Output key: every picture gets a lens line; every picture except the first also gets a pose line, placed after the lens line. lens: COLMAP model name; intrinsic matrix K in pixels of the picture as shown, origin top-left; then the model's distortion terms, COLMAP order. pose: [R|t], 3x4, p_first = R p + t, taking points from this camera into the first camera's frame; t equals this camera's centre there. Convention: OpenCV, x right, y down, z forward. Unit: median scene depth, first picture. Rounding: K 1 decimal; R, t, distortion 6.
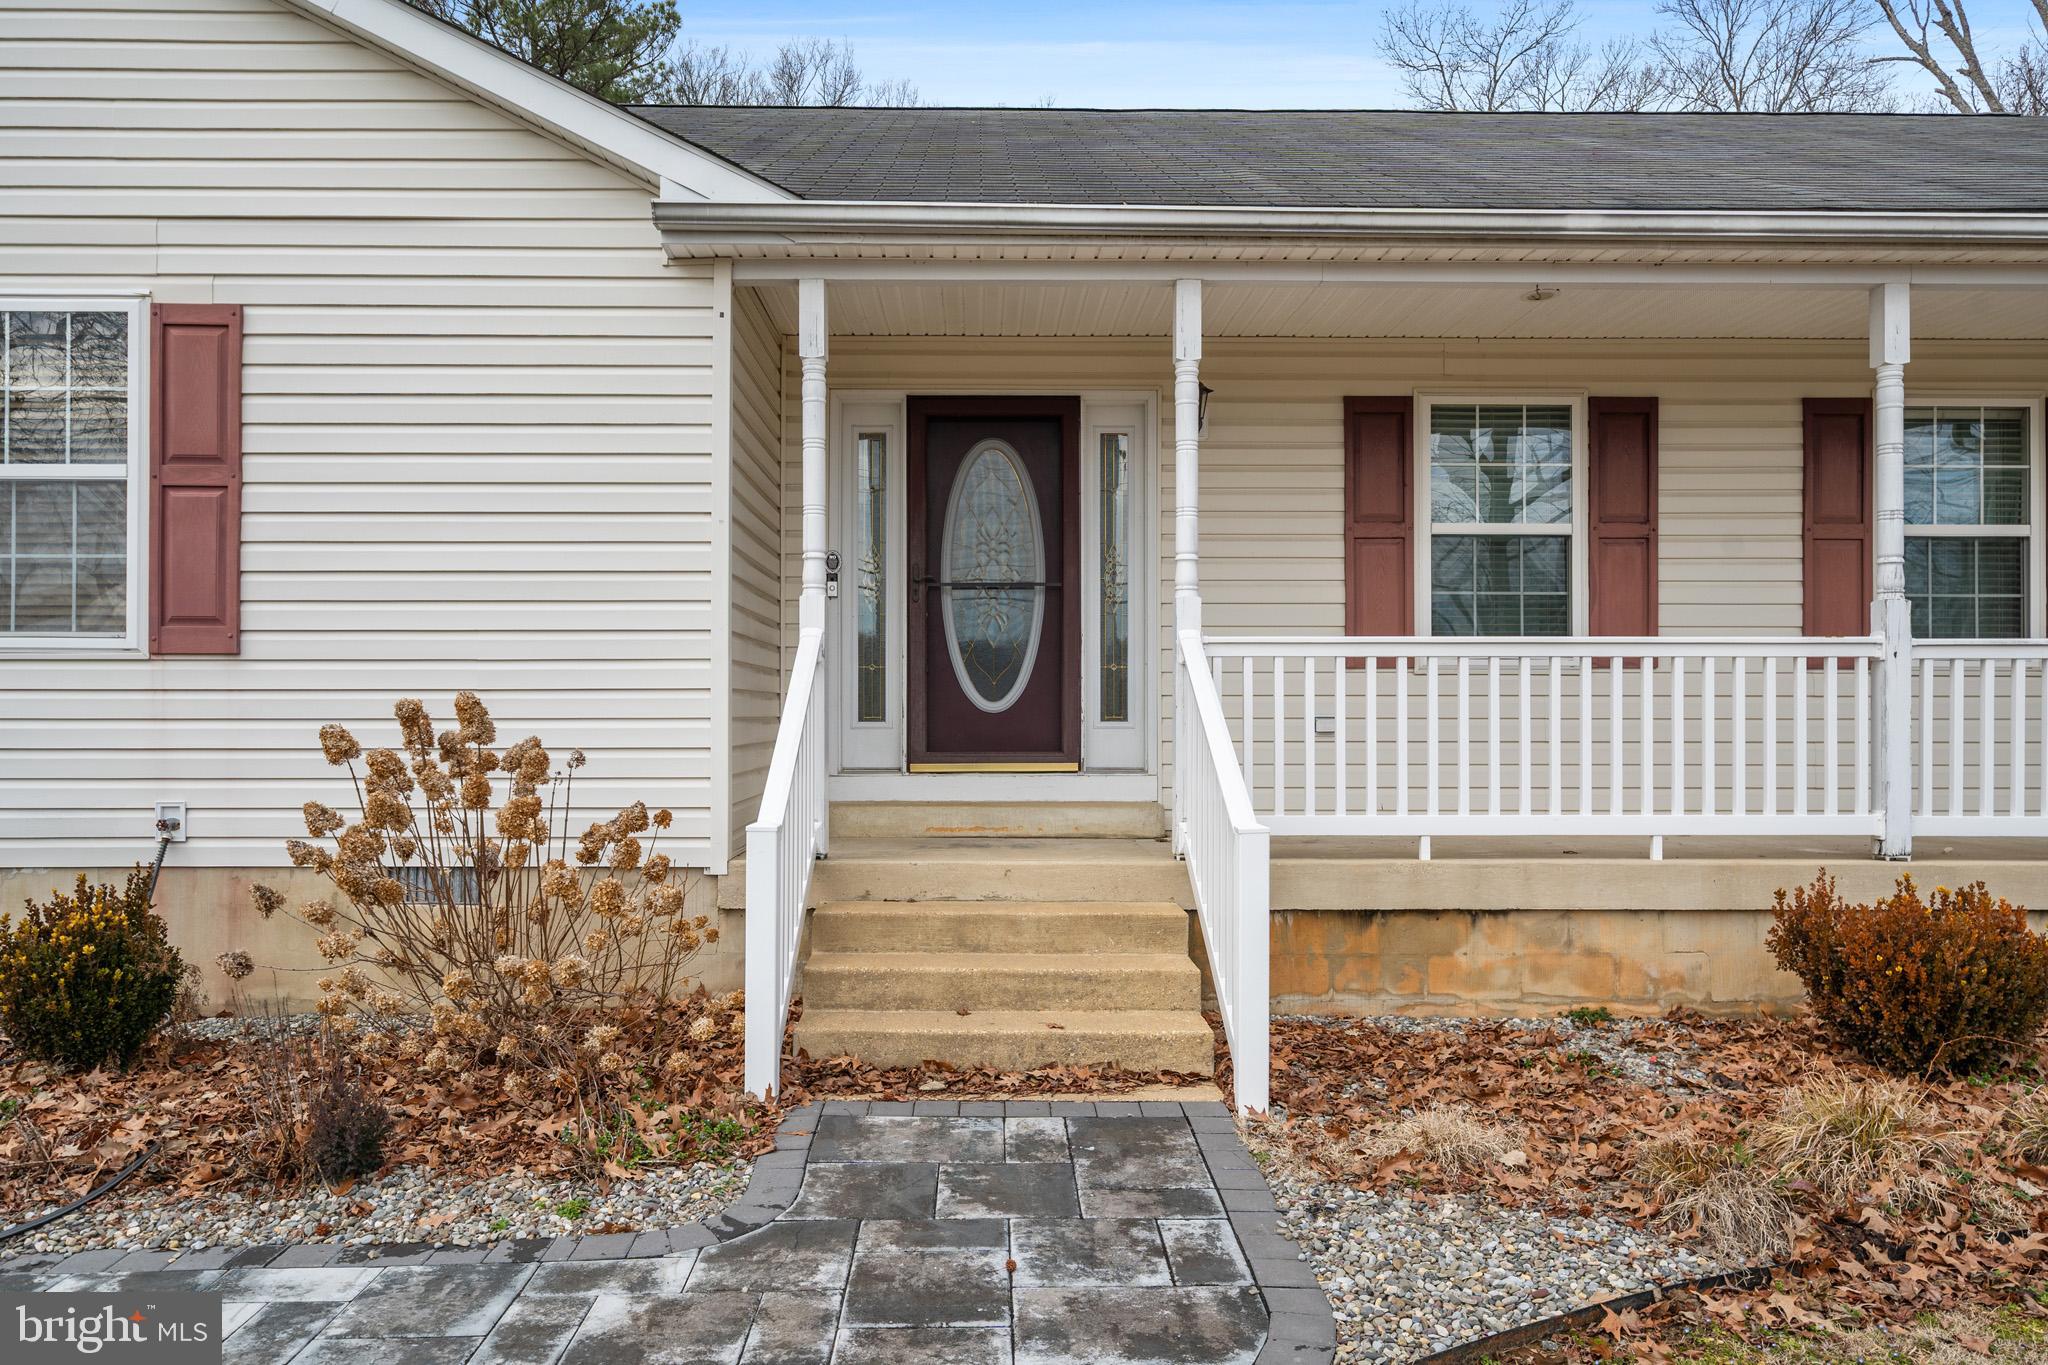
lens RADIAL K [[1329.4, 0, 991.6], [0, 1329.4, 686.6], [0, 0, 1]] dist [0.000478, 0.000180]
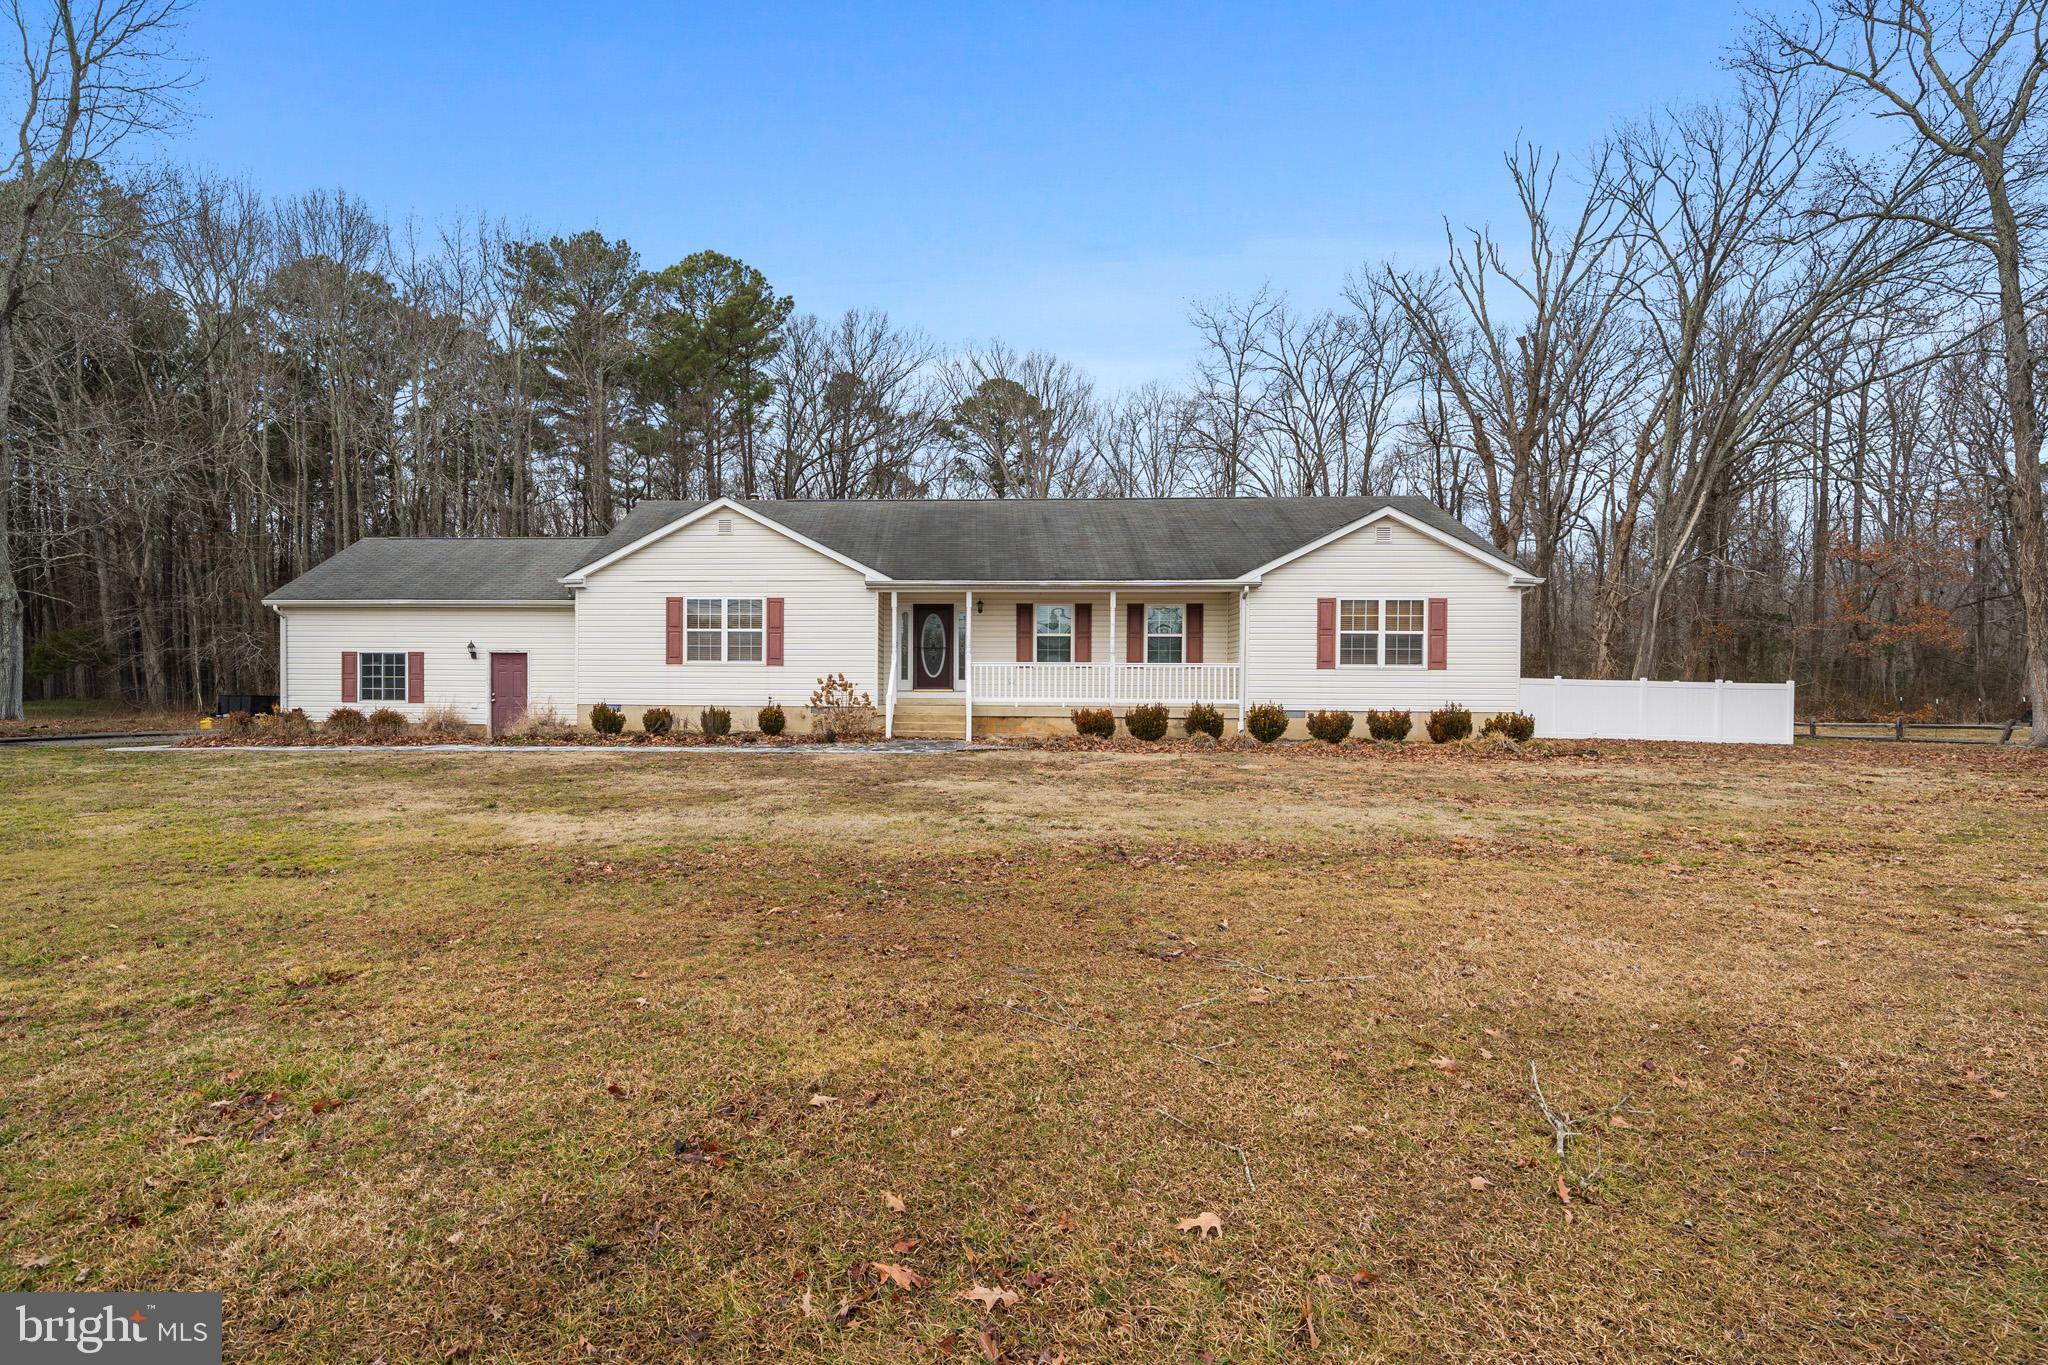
lens RADIAL K [[1070.2, 0, 1022.1], [0, 1070.2, 710.5], [0, 0, 1]] dist [0.000416, -0.000387]
pose [[0.999987, 0.001664, 0.004810, 0.353820], [-0.001817, 0.999489, 0.031900, 0.017700], [-0.004754, -0.031908, 0.999479, -3.288574]]
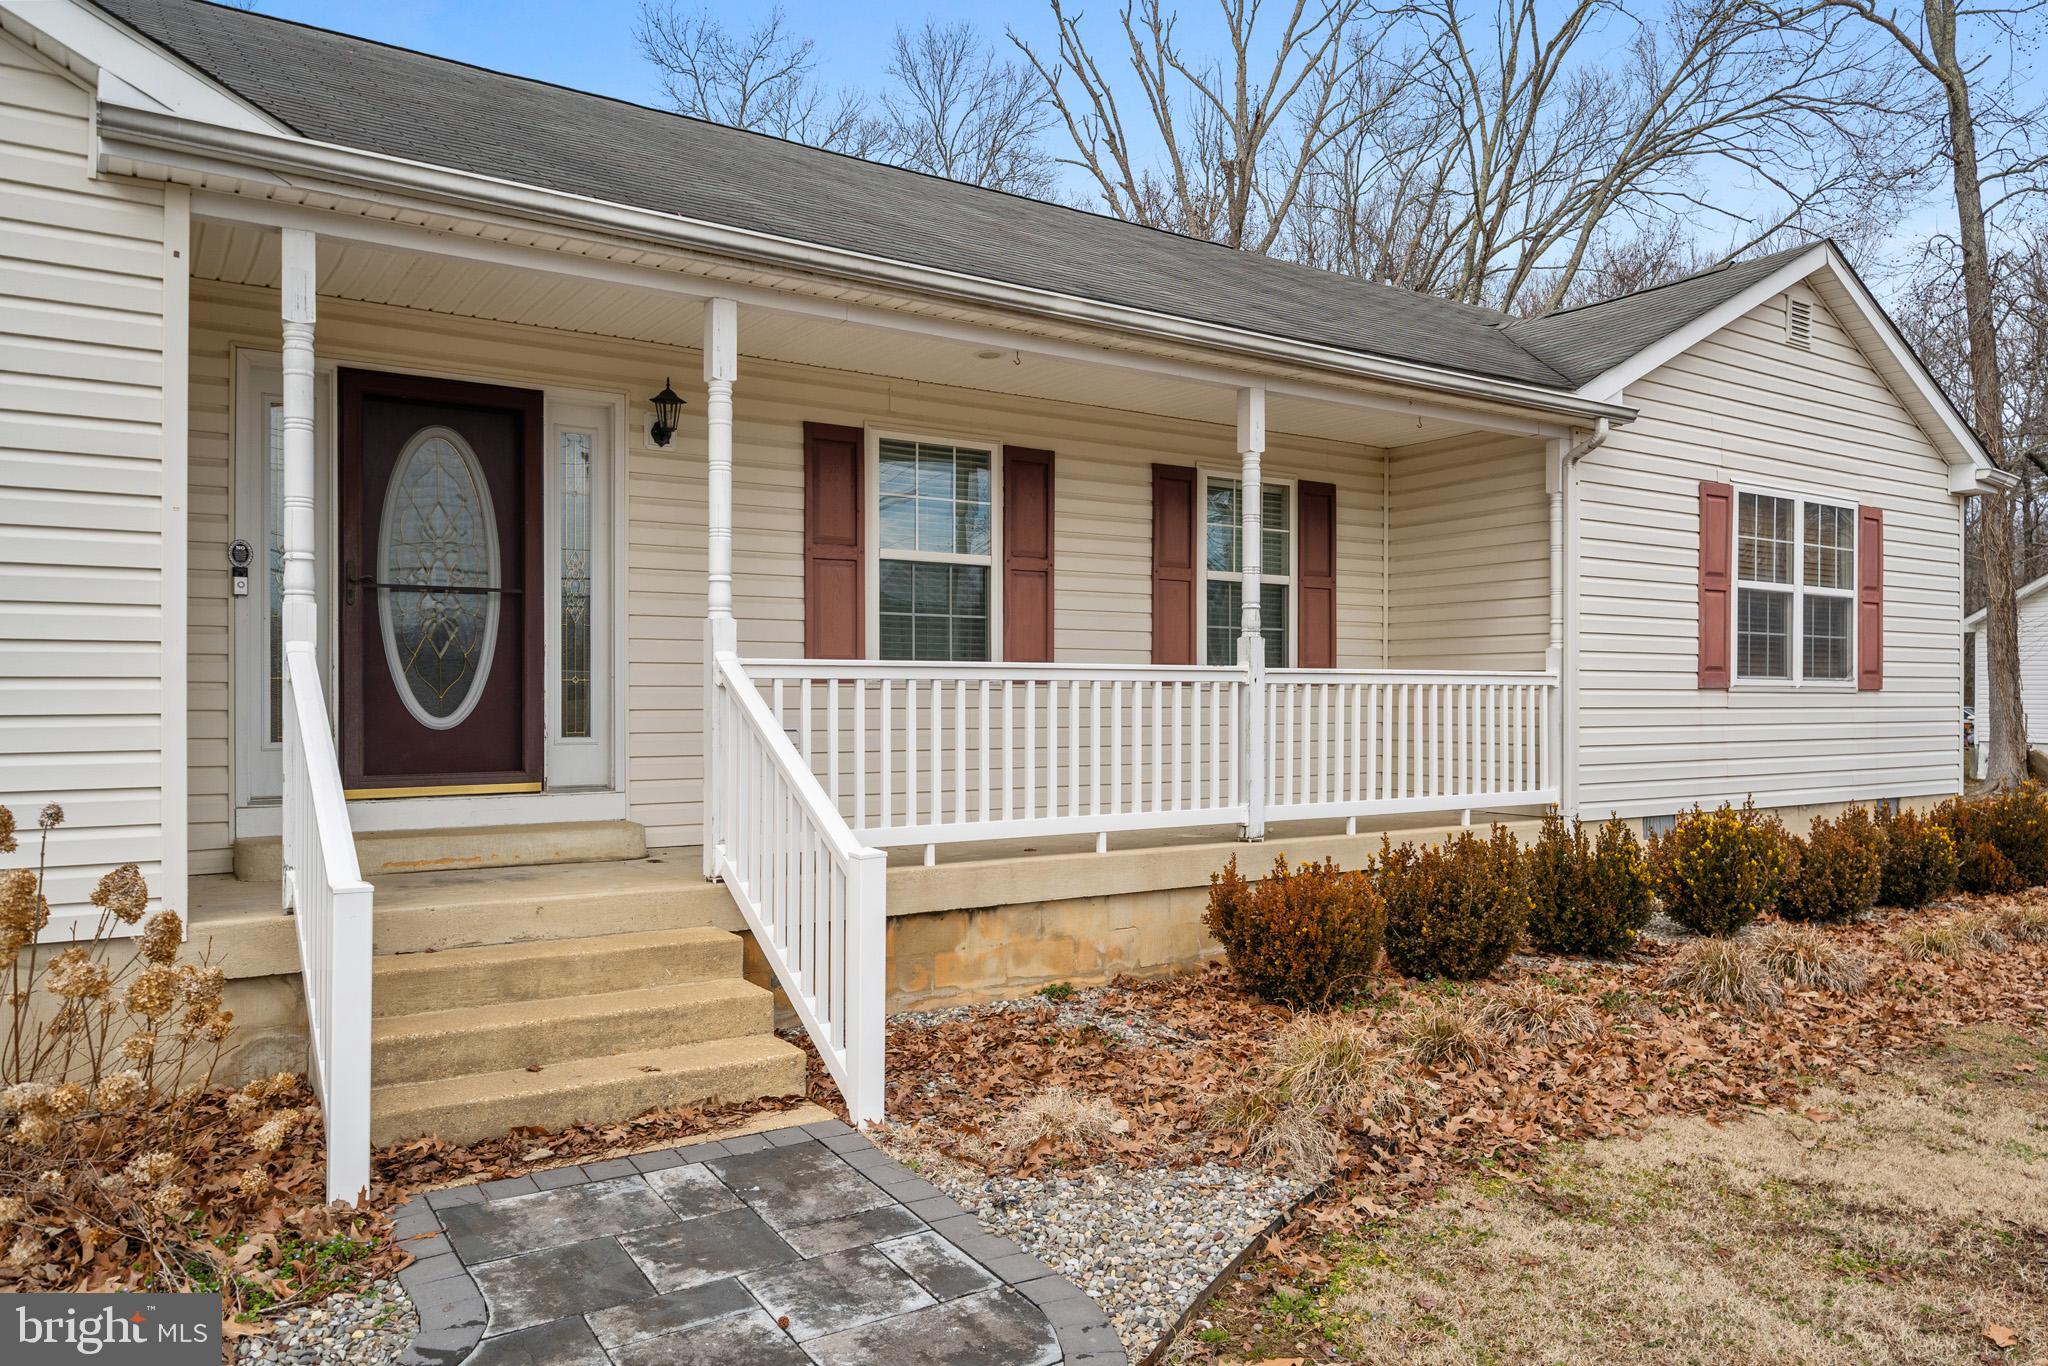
lens RADIAL K [[1329.4, 0, 991.6], [0, 1329.4, 687.1], [0, 0, 1]] dist [0.000478, 0.000180]
pose [[0.853534, 0.002898, 0.521029, -0.210952], [-0.007091, 0.999957, 0.006054, -0.024652], [-0.520989, -0.008862, 0.853518, 0.046193]]
